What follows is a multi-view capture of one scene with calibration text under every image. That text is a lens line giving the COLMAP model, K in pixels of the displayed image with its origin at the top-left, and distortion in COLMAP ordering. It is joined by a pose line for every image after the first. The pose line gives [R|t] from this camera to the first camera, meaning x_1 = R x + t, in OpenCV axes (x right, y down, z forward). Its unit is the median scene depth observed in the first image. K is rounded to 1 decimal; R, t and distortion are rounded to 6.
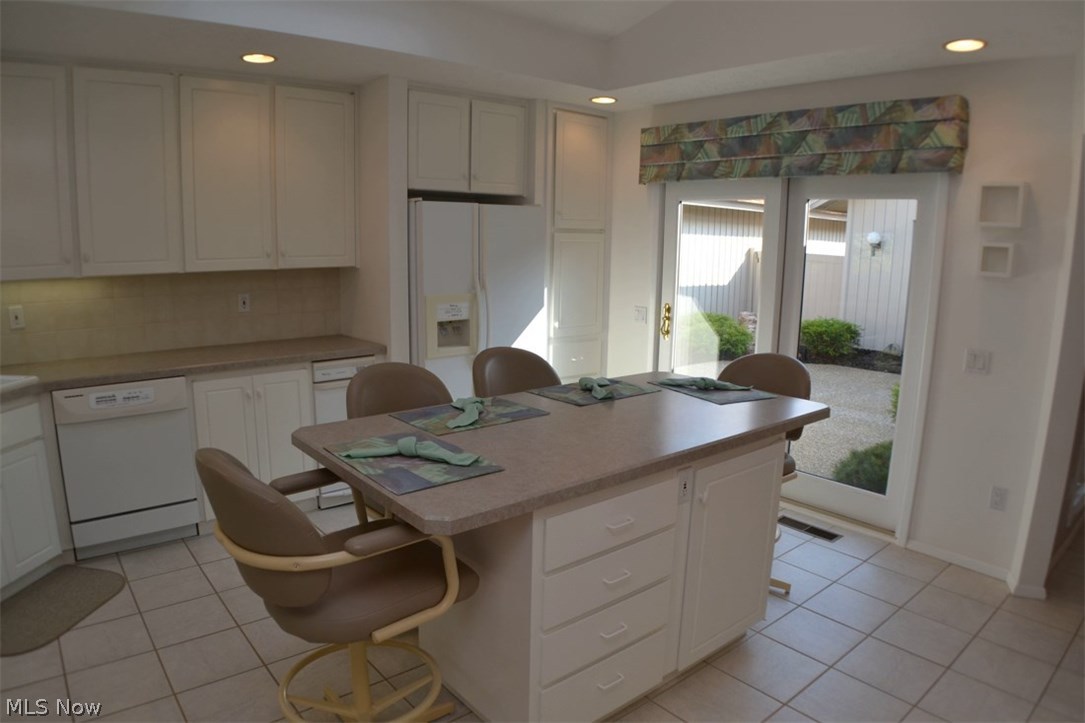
lens RADIAL K [[691.4, 0, 537.5], [0, 691.4, 365.6], [0, 0, 1]] dist [-0.163764, 0.037030]
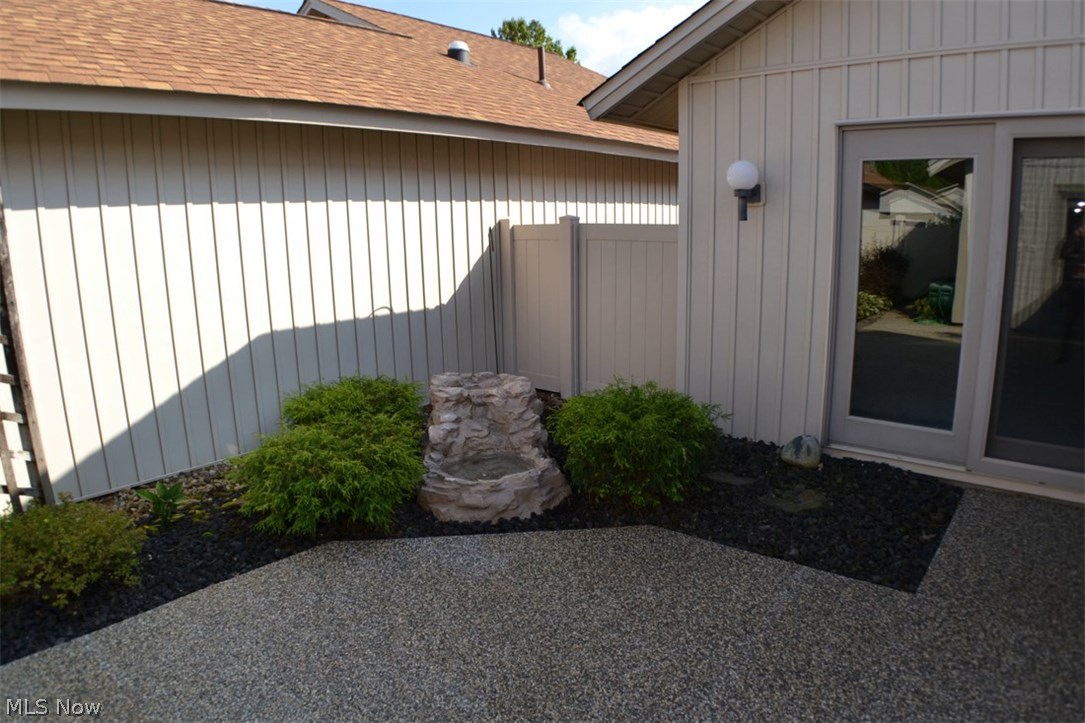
lens RADIAL K [[691.4, 0, 532.7], [0, 691.4, 369.7], [0, 0, 1]] dist [-0.163764, 0.037030]
pose [[0.985624, -0.074431, 0.151677, 0.871477], [0.070301, 0.996999, 0.032415, -0.271437], [-0.153635, -0.021286, 0.987898, 1.707401]]
